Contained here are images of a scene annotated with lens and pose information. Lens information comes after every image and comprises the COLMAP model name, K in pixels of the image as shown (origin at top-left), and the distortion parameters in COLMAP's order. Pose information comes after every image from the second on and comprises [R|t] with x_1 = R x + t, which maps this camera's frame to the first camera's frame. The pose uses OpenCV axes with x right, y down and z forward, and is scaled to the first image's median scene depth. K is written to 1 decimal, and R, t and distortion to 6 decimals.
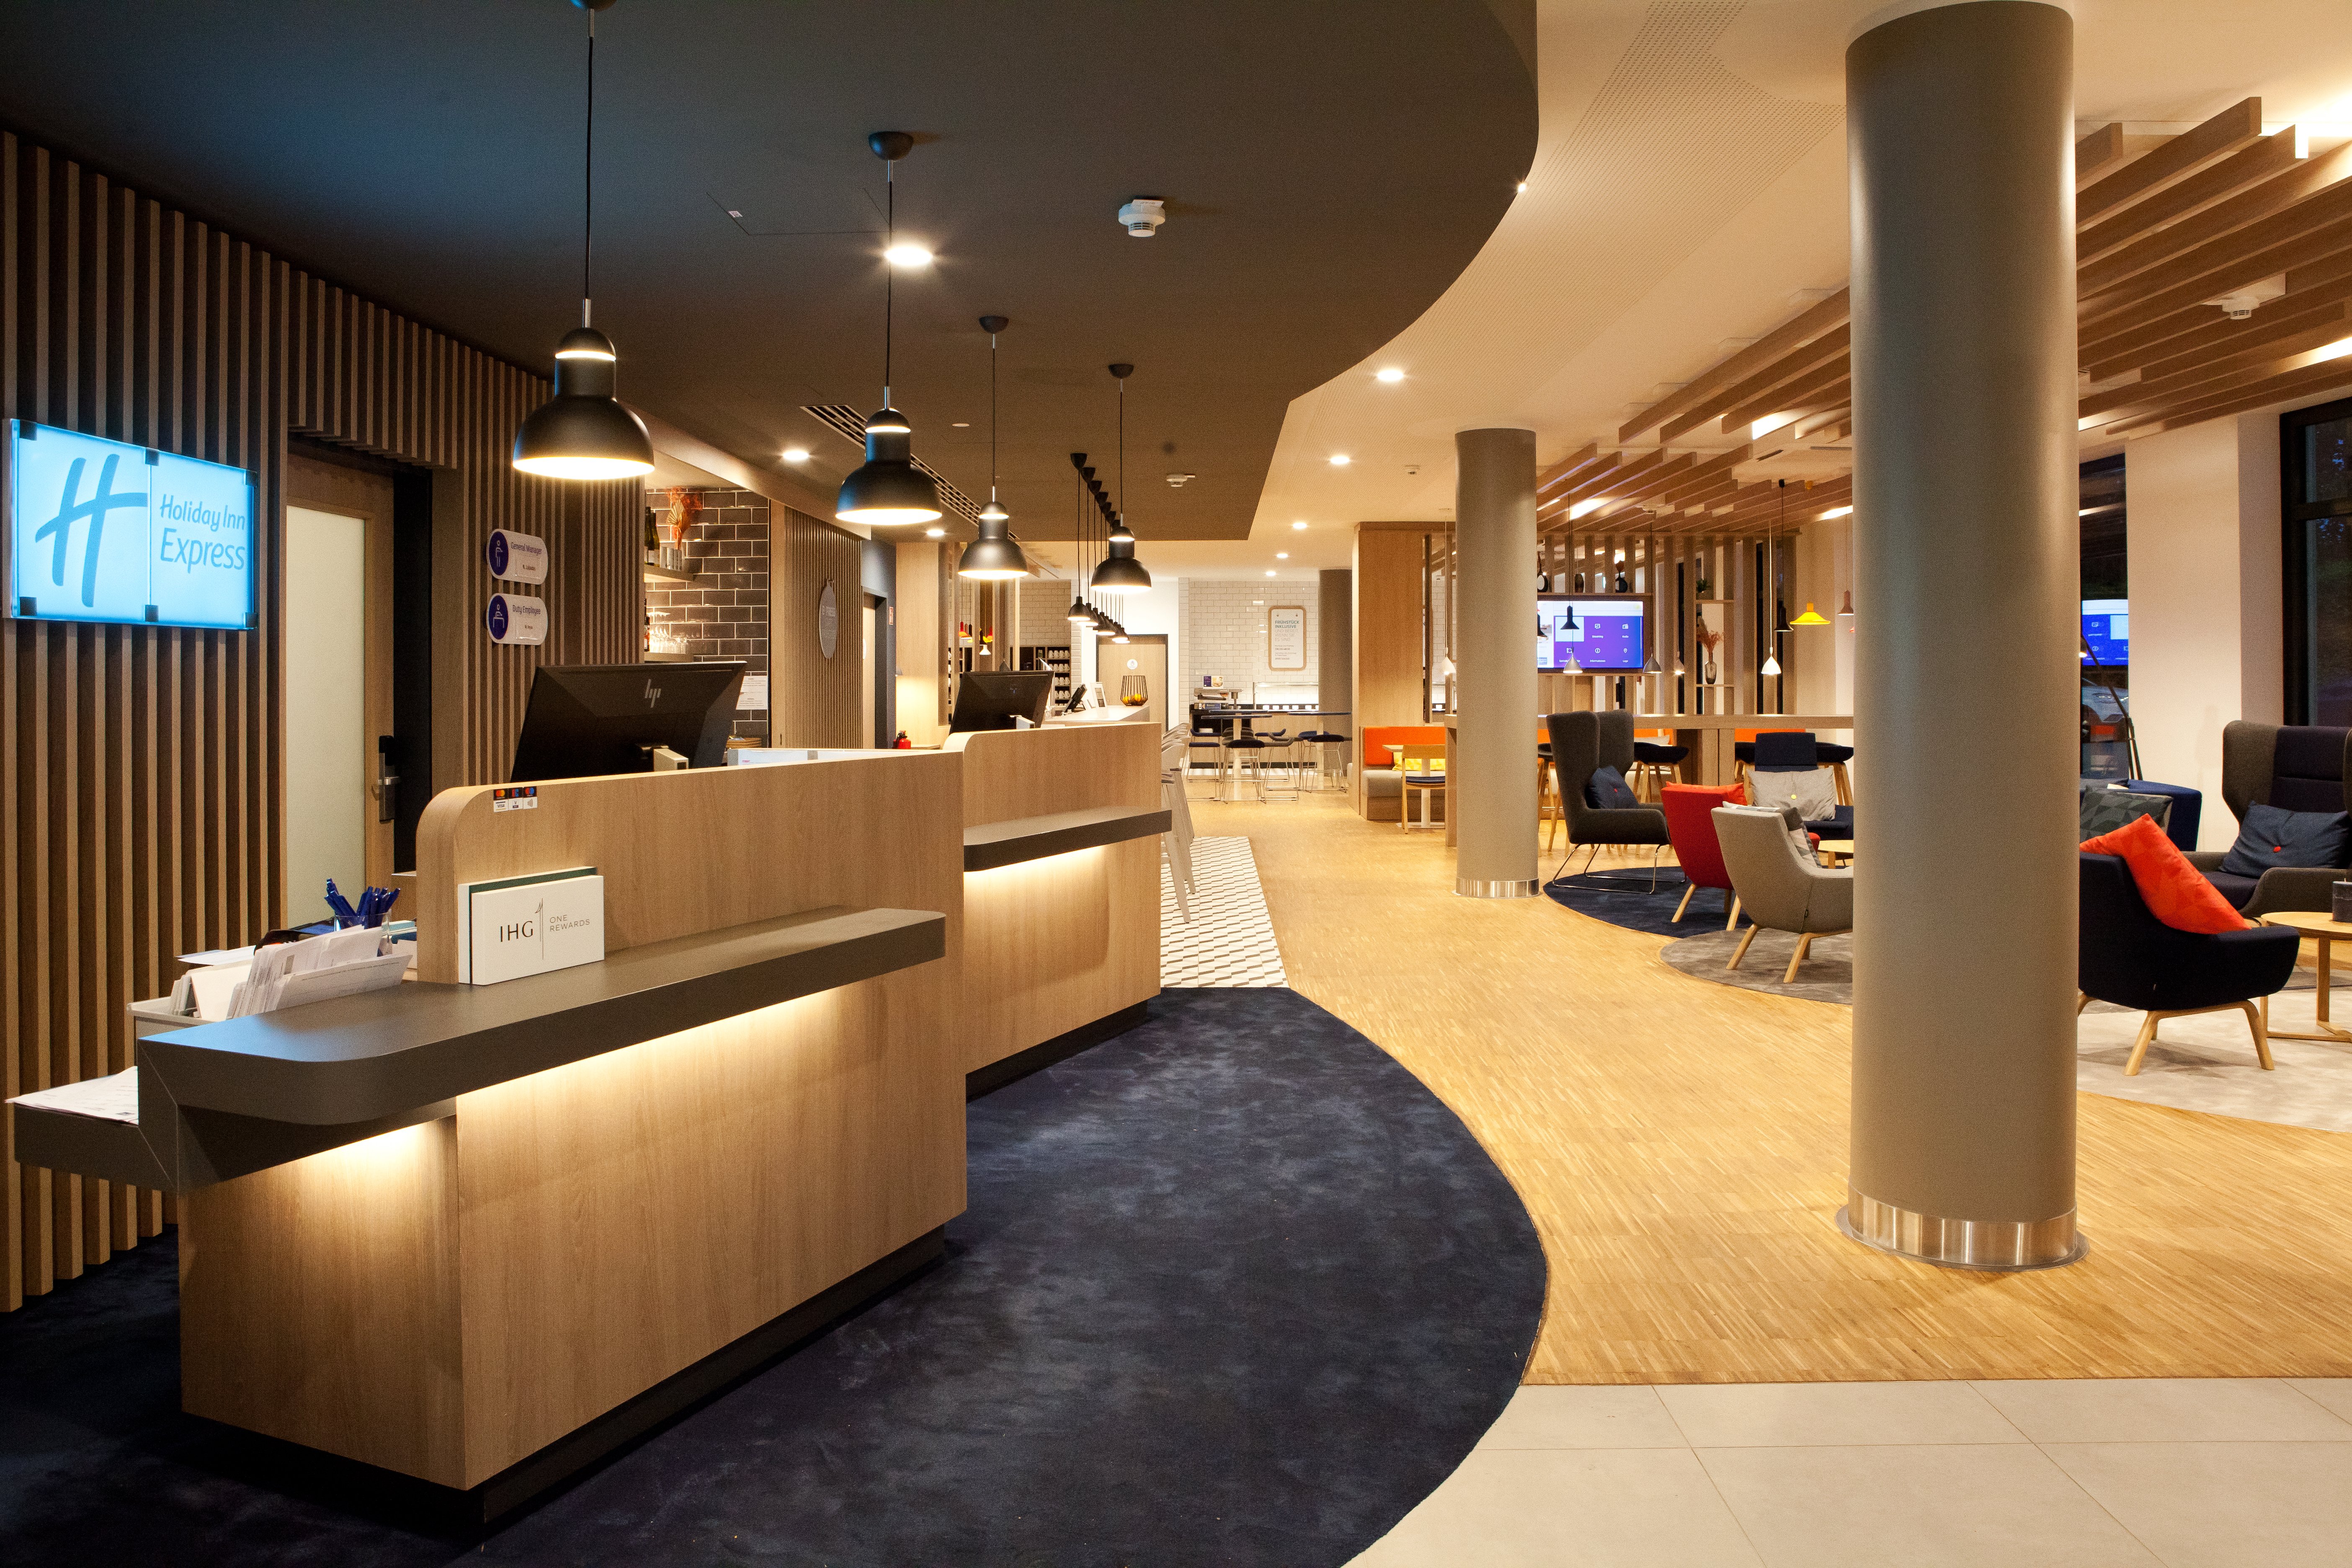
lens RADIAL K [[1630.5, 0, 1061.2], [0, 1630.5, 691.2], [0, 0, 1]] dist [0.000182, -0.075305]
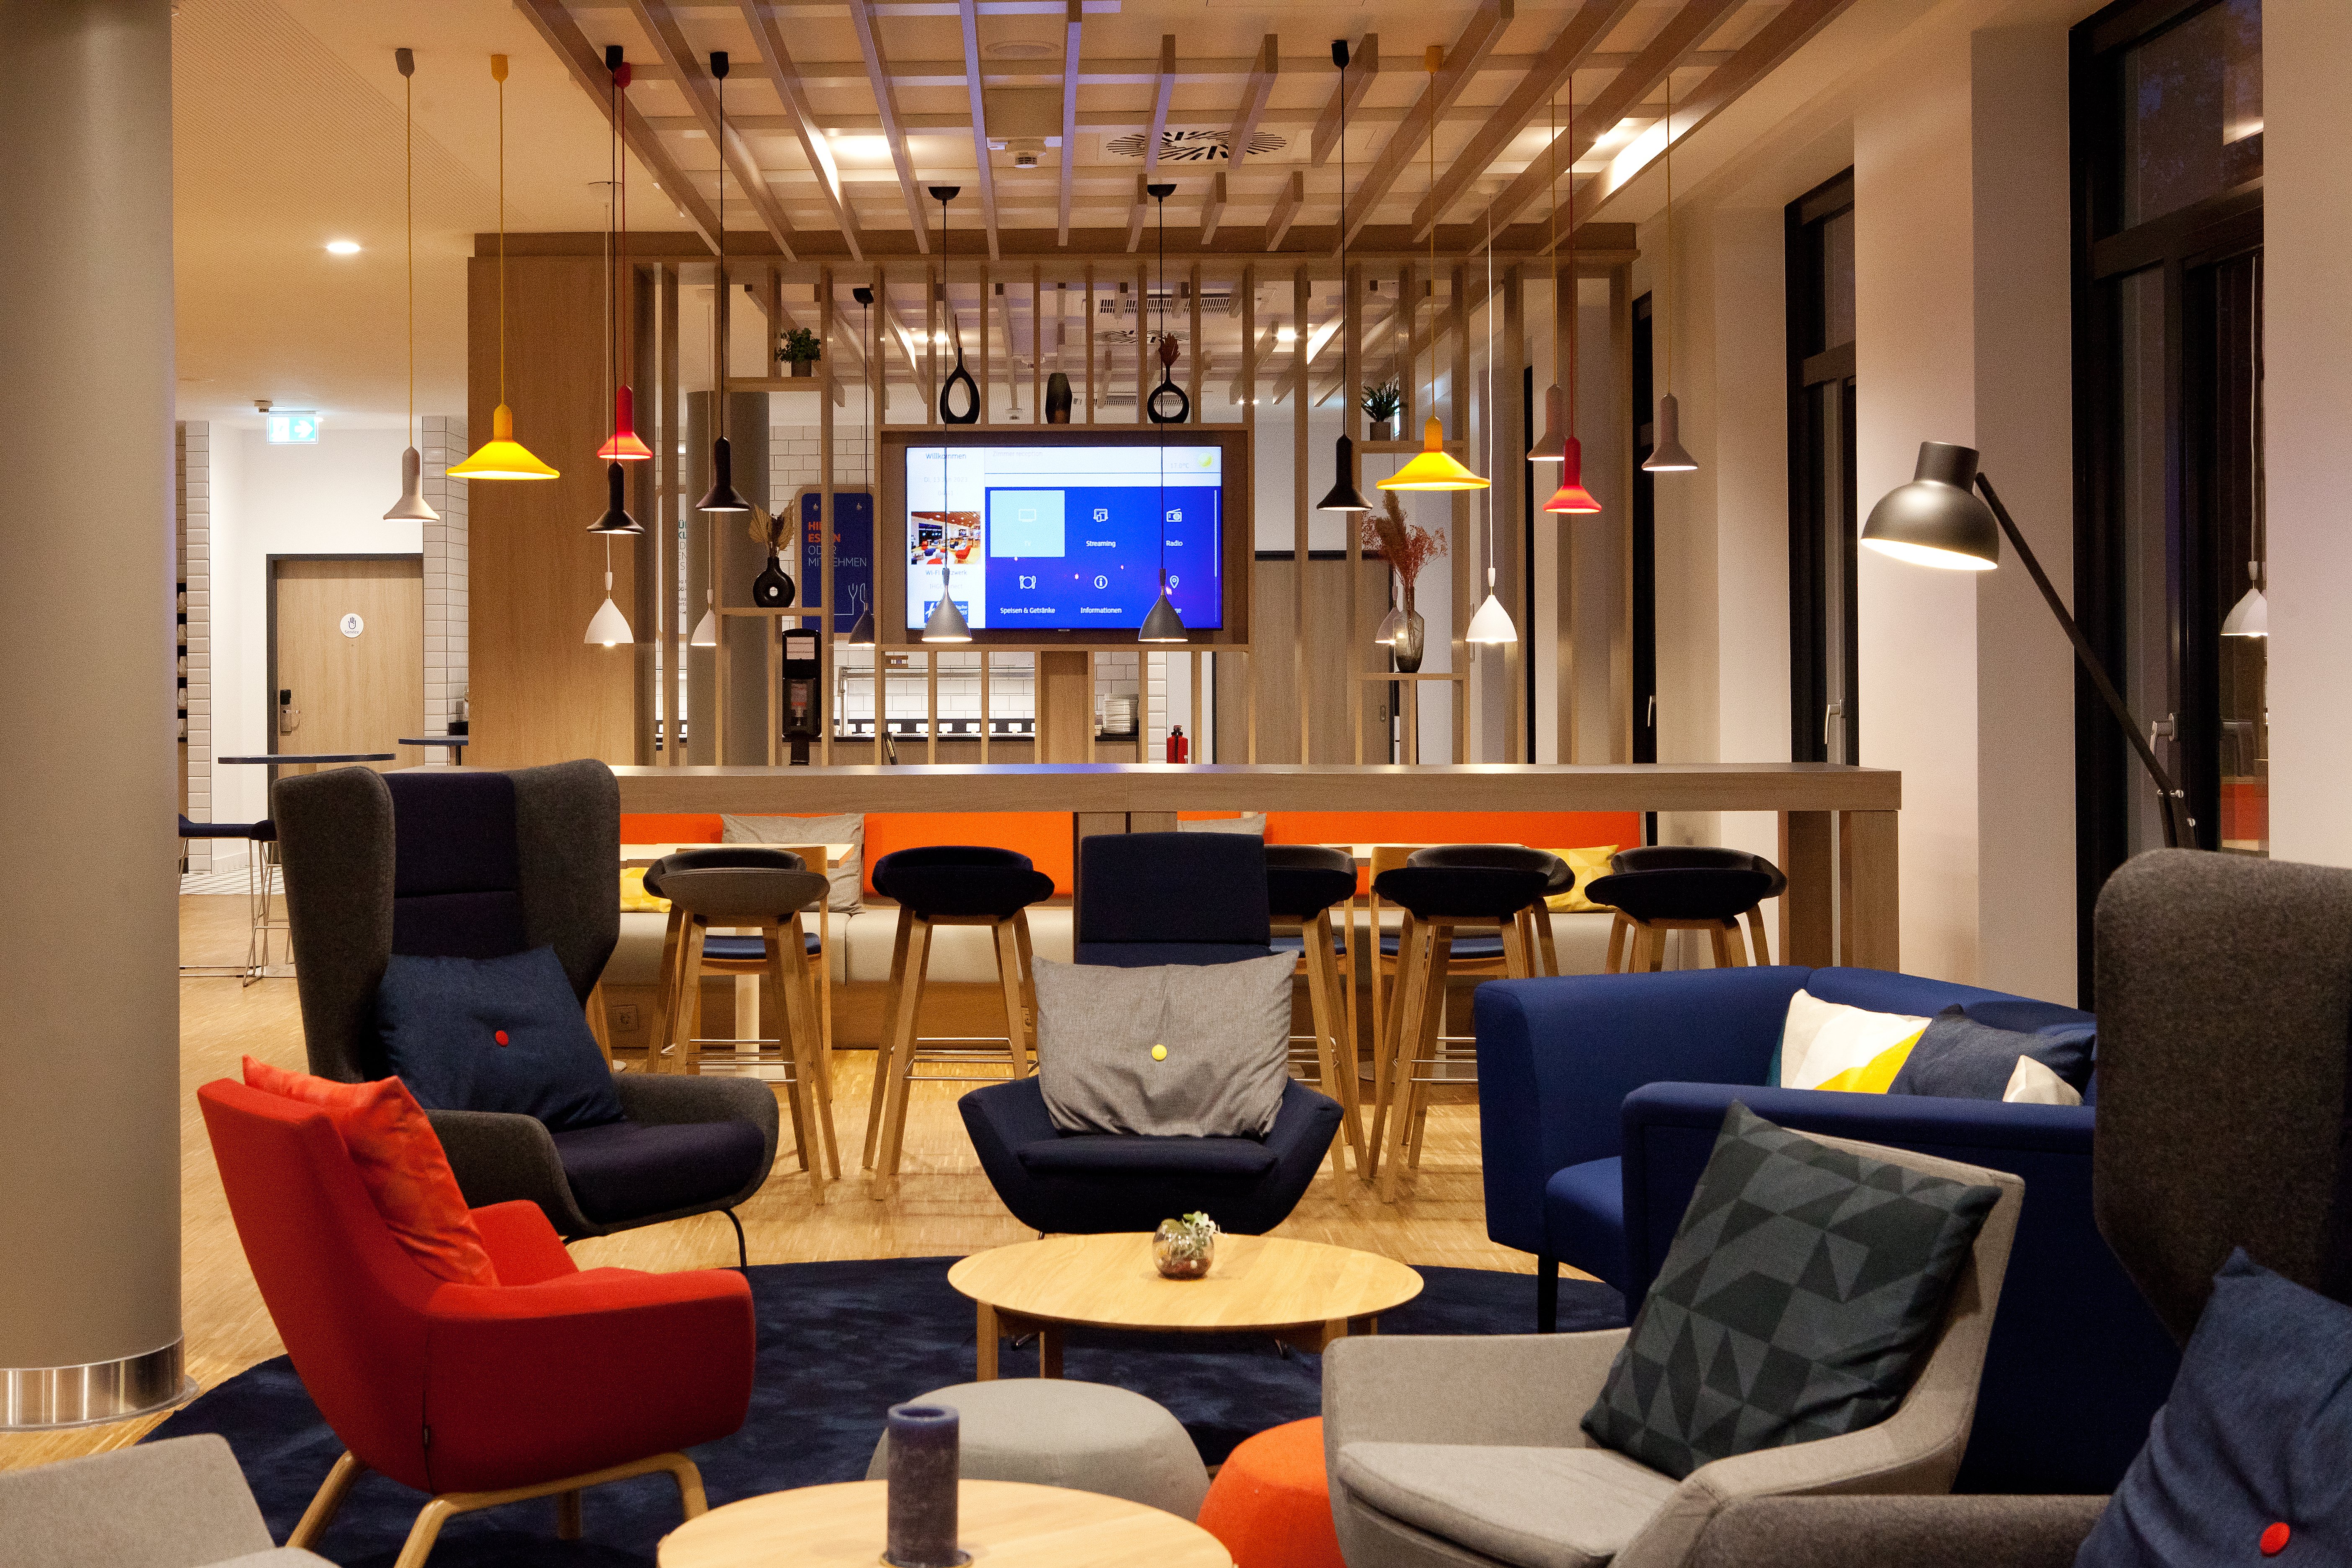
lens RADIAL K [[3228.1, 0, 895.2], [0, 3228.1, 675.5], [0, 0, 1]] dist [0.011564, -0.082516]
pose [[0.999167, -0.002058, 0.040756, 0.253417], [0.002165, 0.999994, -0.002578, -0.001841], [-0.040750, 0.002664, 0.999166, 0.271103]]
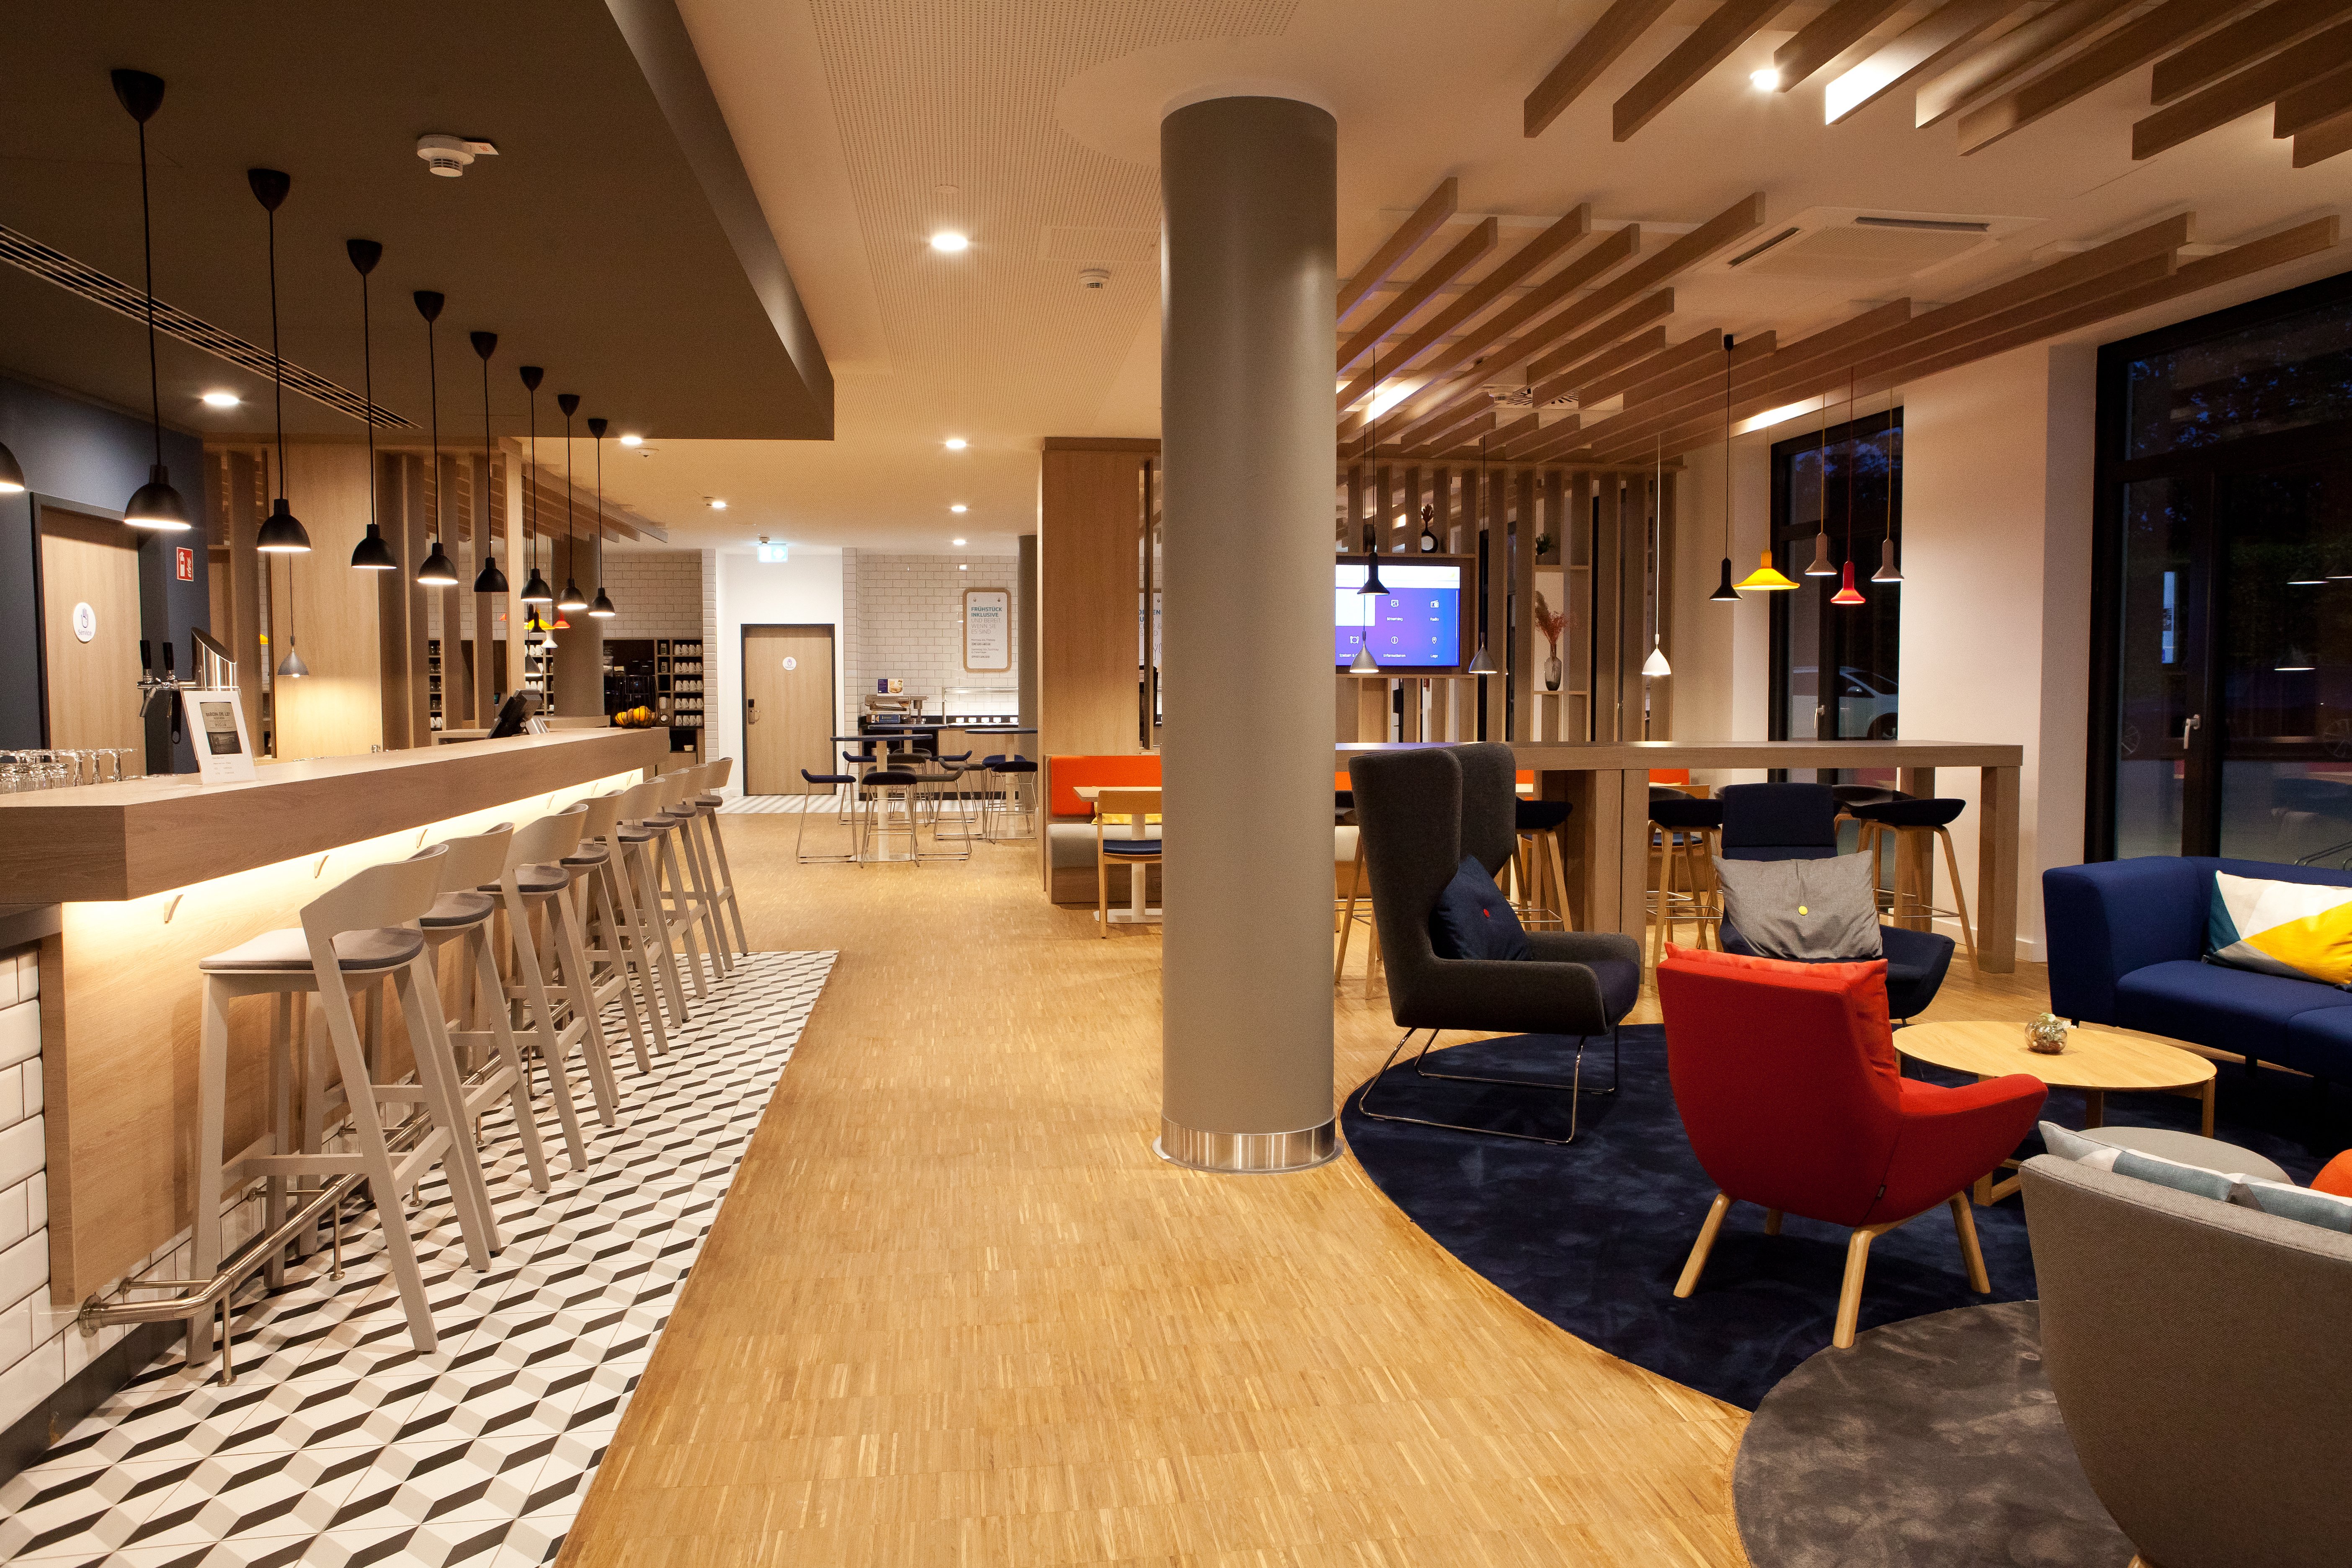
lens RADIAL K [[1626.4, 0, 1176.0], [0, 1626.4, 784.0], [0, 0, 1]] dist [-0.009125, -0.003600]
pose [[0.976917, -0.012023, 0.213280, 0.097271], [0.000542, 0.998551, 0.053805, -0.001746], [-0.213618, -0.052447, 0.975509, 0.361785]]
